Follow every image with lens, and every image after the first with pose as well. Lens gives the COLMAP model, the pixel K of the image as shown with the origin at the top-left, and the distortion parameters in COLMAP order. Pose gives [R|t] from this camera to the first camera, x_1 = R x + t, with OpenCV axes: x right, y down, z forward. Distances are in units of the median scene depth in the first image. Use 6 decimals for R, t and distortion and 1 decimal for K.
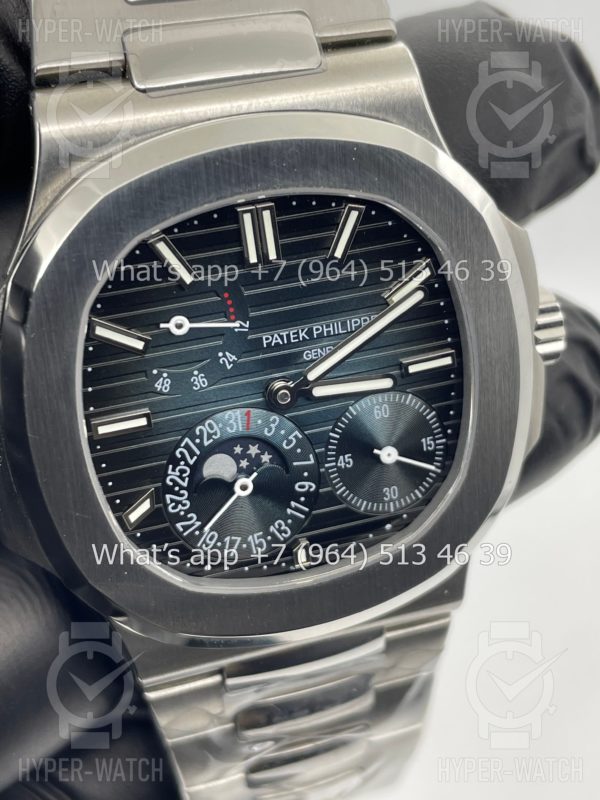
lens RADIAL K [[1199.0, 0, 294.0], [0, 1199.0, 405.5], [0, 0, 1]] dist [0.098116, 0.000000]
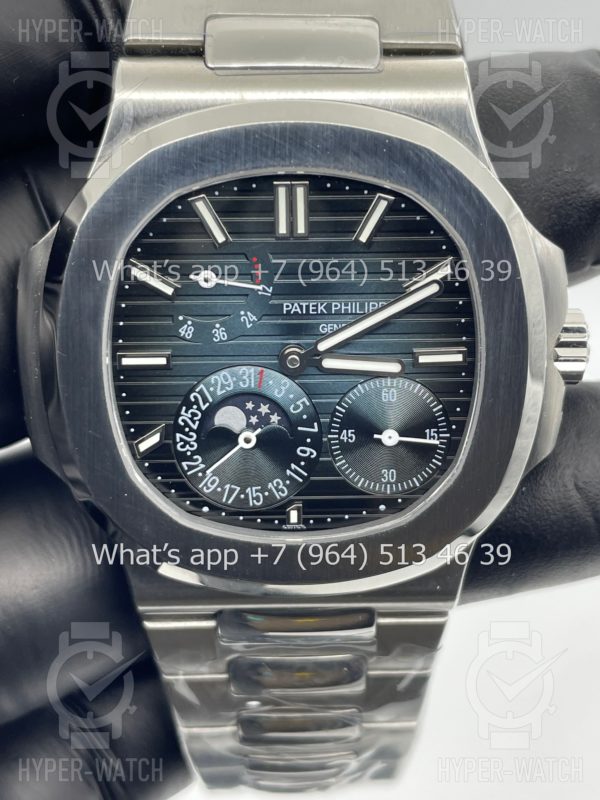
lens RADIAL K [[1199.0, 0, 304.0], [0, 1199.0, 396.8], [0, 0, 1]] dist [0.098116, 0.000000]
pose [[0.961668, 0.167944, -0.216768, 0.238494], [-0.182509, 0.981989, -0.048869, 0.074409], [0.204657, 0.086558, 0.974999, -0.047795]]
